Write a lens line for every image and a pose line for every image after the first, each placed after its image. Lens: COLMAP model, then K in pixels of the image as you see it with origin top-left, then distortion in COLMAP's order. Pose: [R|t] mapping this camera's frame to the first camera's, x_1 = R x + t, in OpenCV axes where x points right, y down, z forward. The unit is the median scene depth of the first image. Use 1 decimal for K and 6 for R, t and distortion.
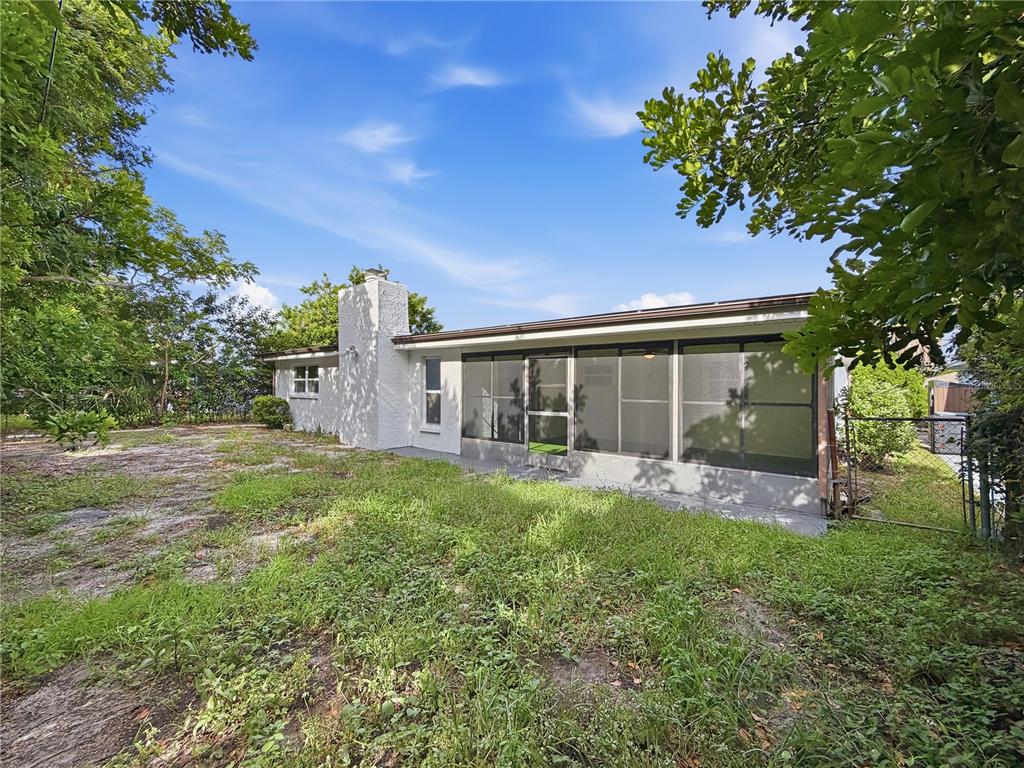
lens RADIAL K [[412.6, 0, 512.0], [0, 412.6, 384.0], [0, 0, 1]] dist [0.000433, -0.000151]
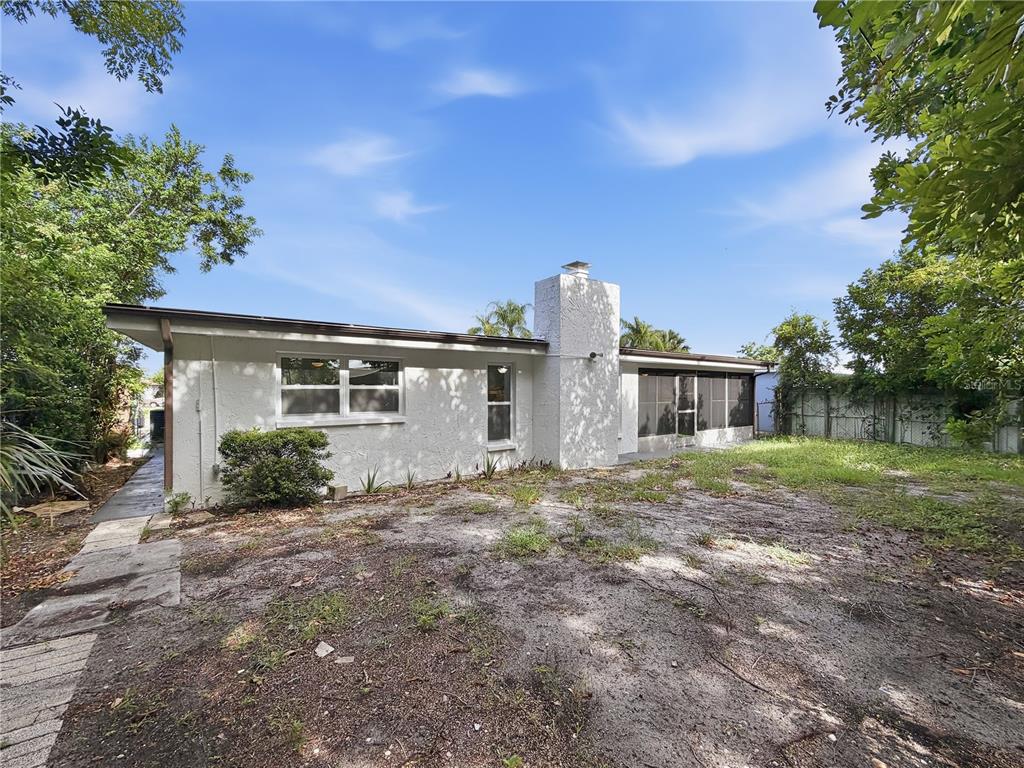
lens RADIAL K [[412.6, 0, 512.0], [0, 412.6, 384.0], [0, 0, 1]] dist [0.000433, -0.000151]
pose [[0.292396, -0.008647, 0.956258, -1.393907], [-0.015075, 0.999793, 0.013651, -0.038734], [-0.956178, -0.018407, 0.292205, 1.016394]]
